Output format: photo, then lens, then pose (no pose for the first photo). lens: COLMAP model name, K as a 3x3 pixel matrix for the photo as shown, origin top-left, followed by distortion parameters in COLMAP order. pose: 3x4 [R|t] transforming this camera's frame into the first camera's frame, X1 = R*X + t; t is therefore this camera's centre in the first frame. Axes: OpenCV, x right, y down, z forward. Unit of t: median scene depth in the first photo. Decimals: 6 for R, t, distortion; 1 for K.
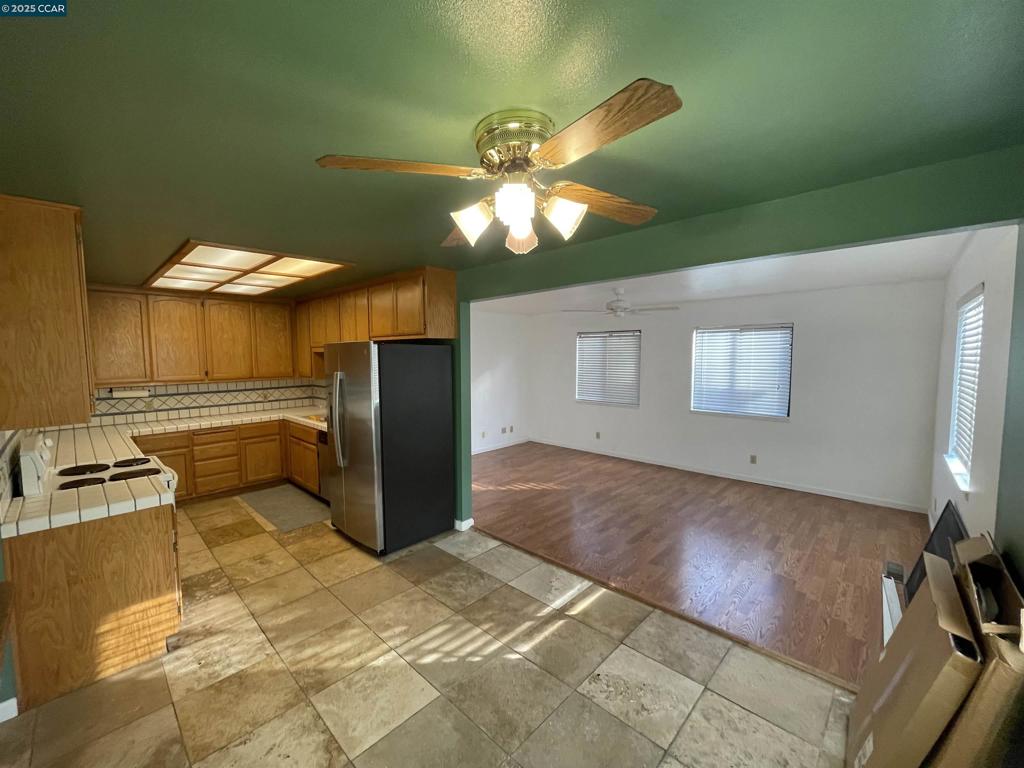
lens RADIAL K [[414.0, 0, 510.8], [0, 414.0, 382.3], [0, 0, 1]] dist [-0.002790, -0.000016]
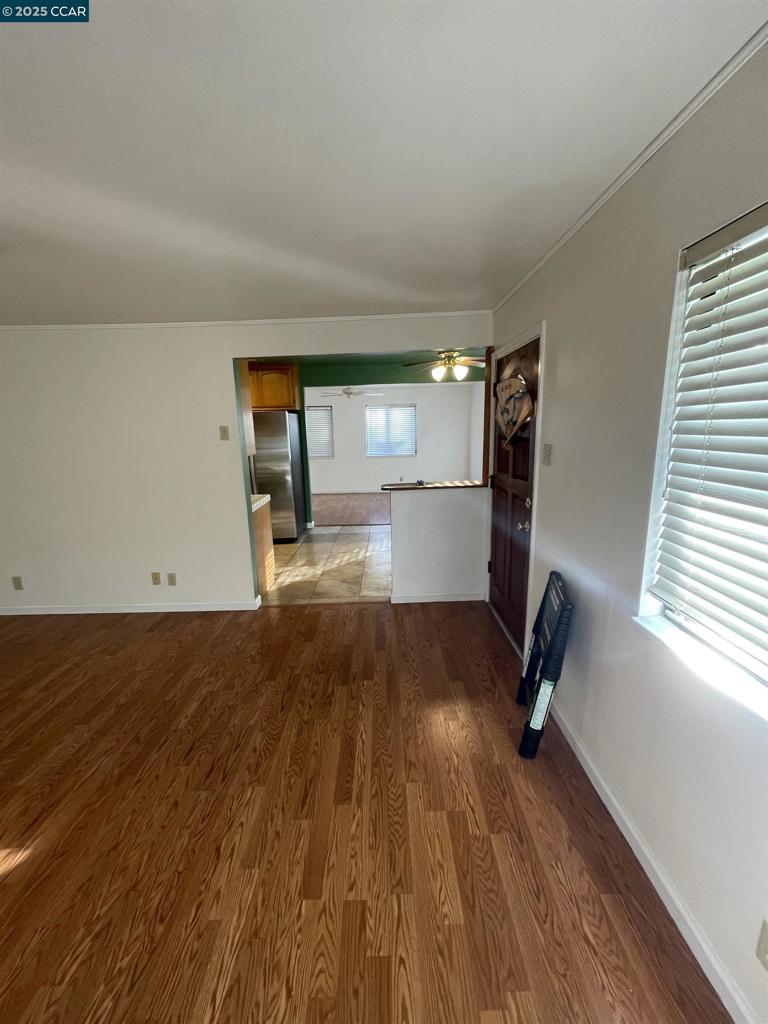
lens RADIAL K [[414.0, 0, 384.8], [0, 414.0, 509.0], [0, 0, 1]] dist [-0.002790, -0.000016]
pose [[0.724789, -0.151458, 0.672118, -1.045713], [0.068333, 0.986531, 0.148621, 0.057924], [-0.685574, -0.061791, 0.725376, -0.419726]]
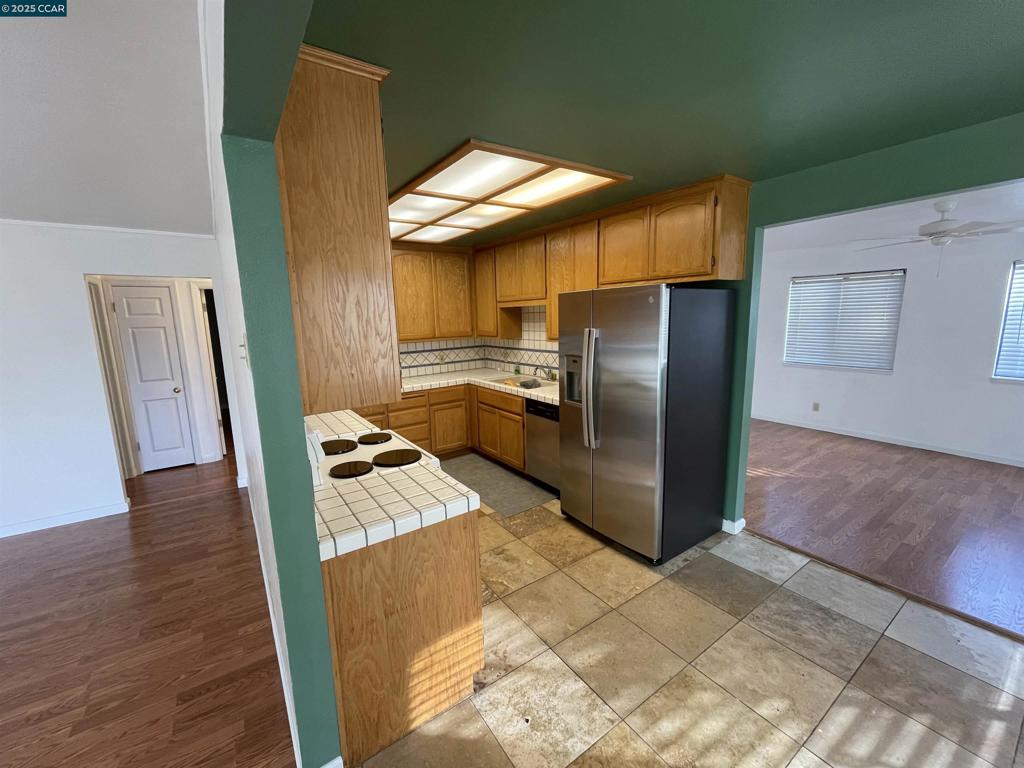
lens RADIAL K [[414.7, 0, 509.9], [0, 414.7, 383.4], [0, 0, 1]] dist [-0.008922, 0.005429]
pose [[0.978513, 0.014082, -0.205703, -0.383172], [0.006640, 0.994995, 0.099702, -0.000664], [0.206077, -0.098926, 0.973522, 0.195345]]
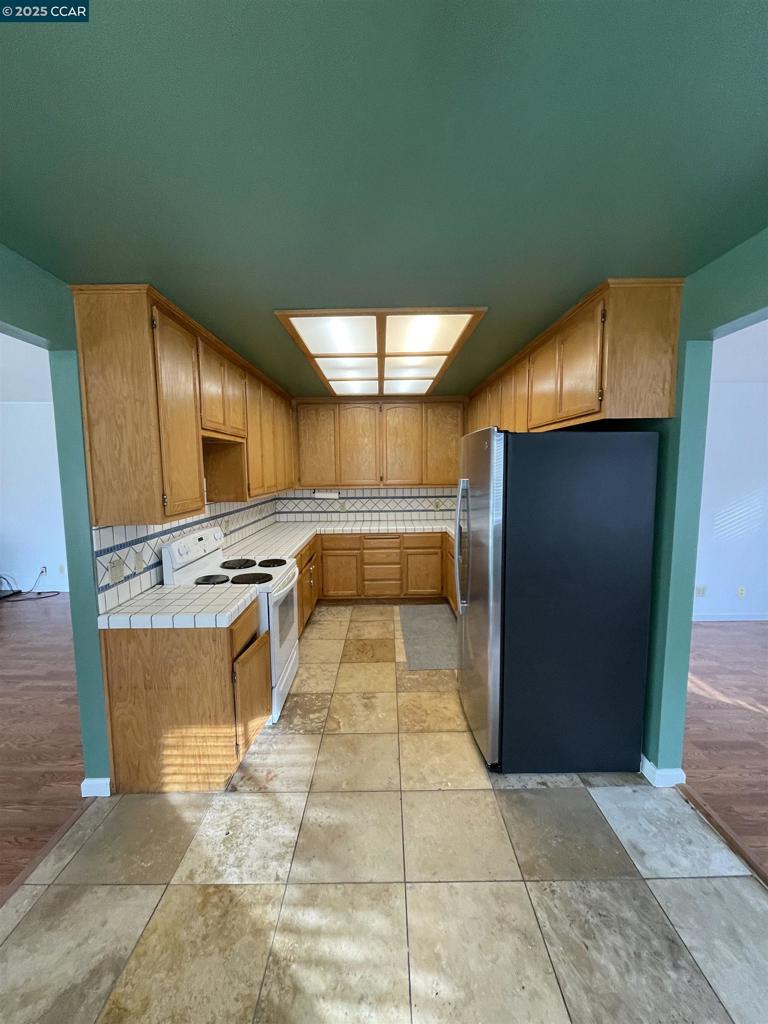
lens RADIAL K [[414.0, 0, 384.8], [0, 414.0, 509.0], [0, 0, 1]] dist [-0.002790, -0.000016]
pose [[0.691384, 0.073059, -0.718784, -0.003643], [-0.046035, 0.997307, 0.057088, -0.007055], [0.721019, -0.006380, 0.692886, 0.399896]]
